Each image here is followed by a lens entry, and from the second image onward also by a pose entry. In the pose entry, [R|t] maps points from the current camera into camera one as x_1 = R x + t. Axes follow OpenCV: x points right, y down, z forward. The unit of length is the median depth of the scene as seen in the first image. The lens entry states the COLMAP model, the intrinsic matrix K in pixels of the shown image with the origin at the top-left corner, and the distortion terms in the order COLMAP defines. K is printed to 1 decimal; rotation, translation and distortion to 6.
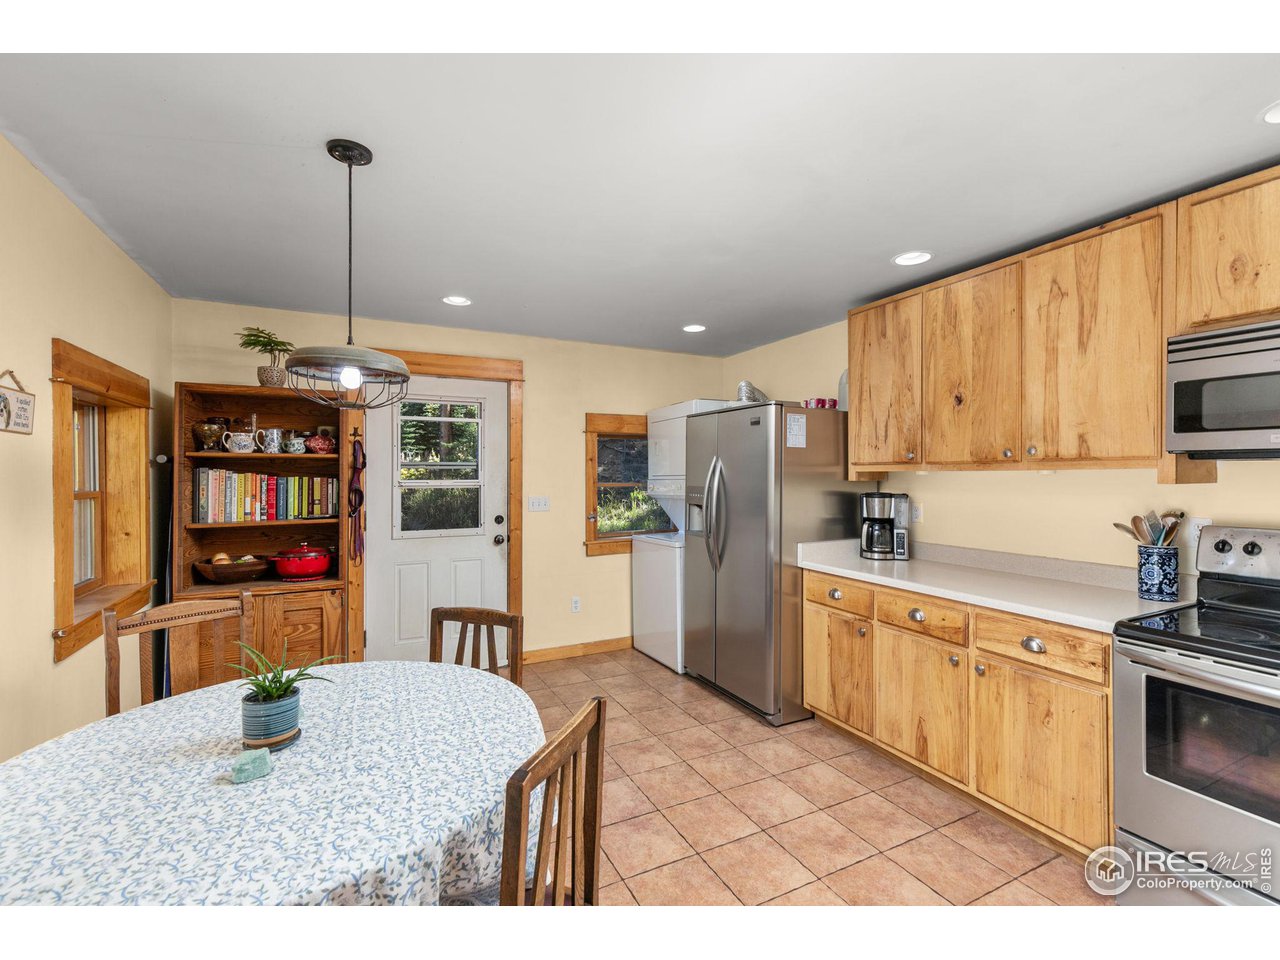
lens RADIAL K [[581.0, 0, 647.2], [0, 581.0, 477.2], [0, 0, 1]] dist [0.007899, -0.000995]
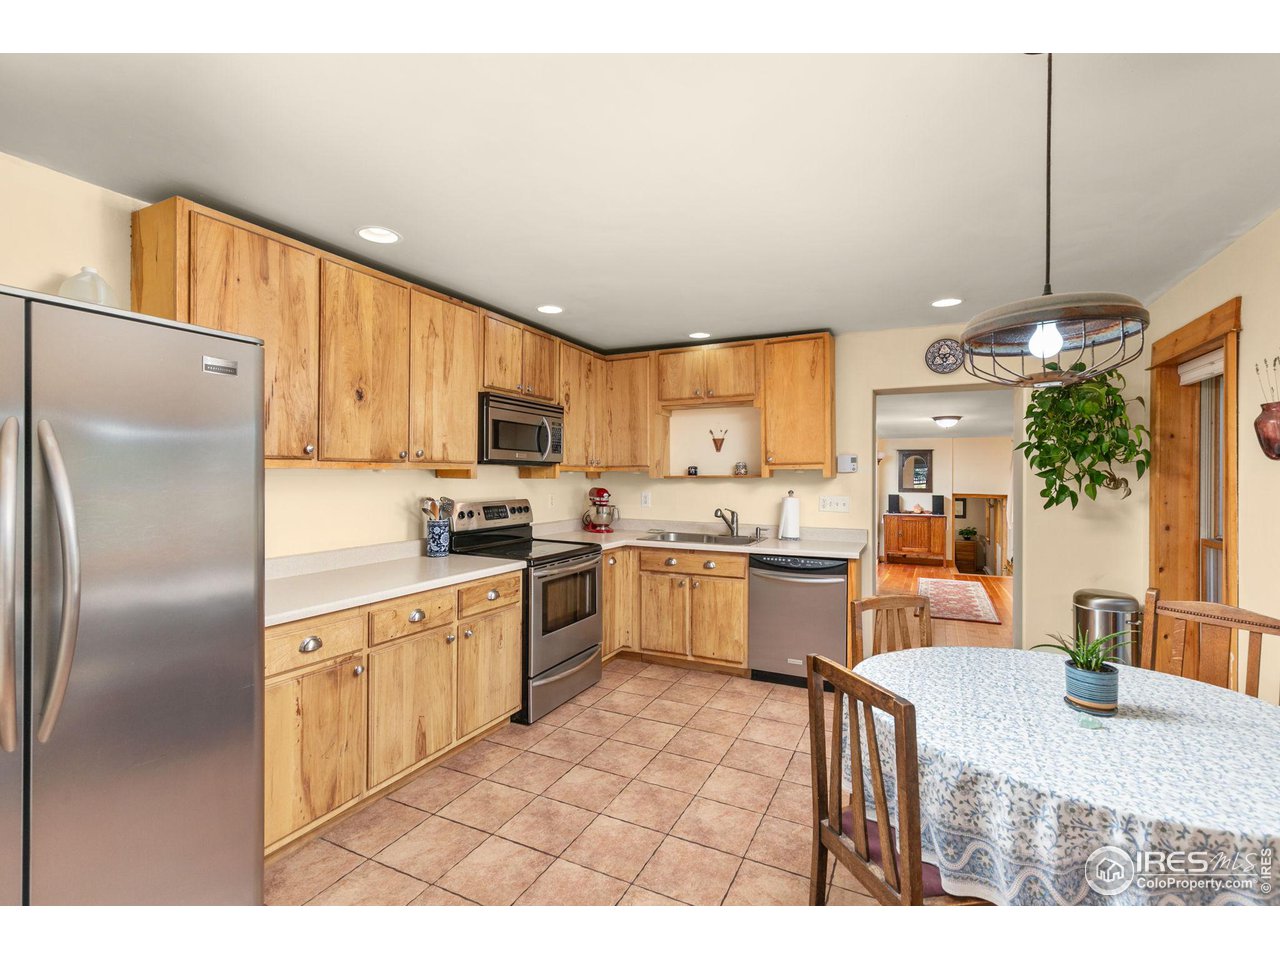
lens RADIAL K [[581.0, 0, 645.6], [0, 581.0, 476.7], [0, 0, 1]] dist [0.007899, -0.000995]
pose [[-0.603497, -0.005697, 0.797345, -0.430359], [0.001425, 0.999965, 0.008224, -0.004292], [-0.797364, 0.006100, -0.603467, 1.001989]]
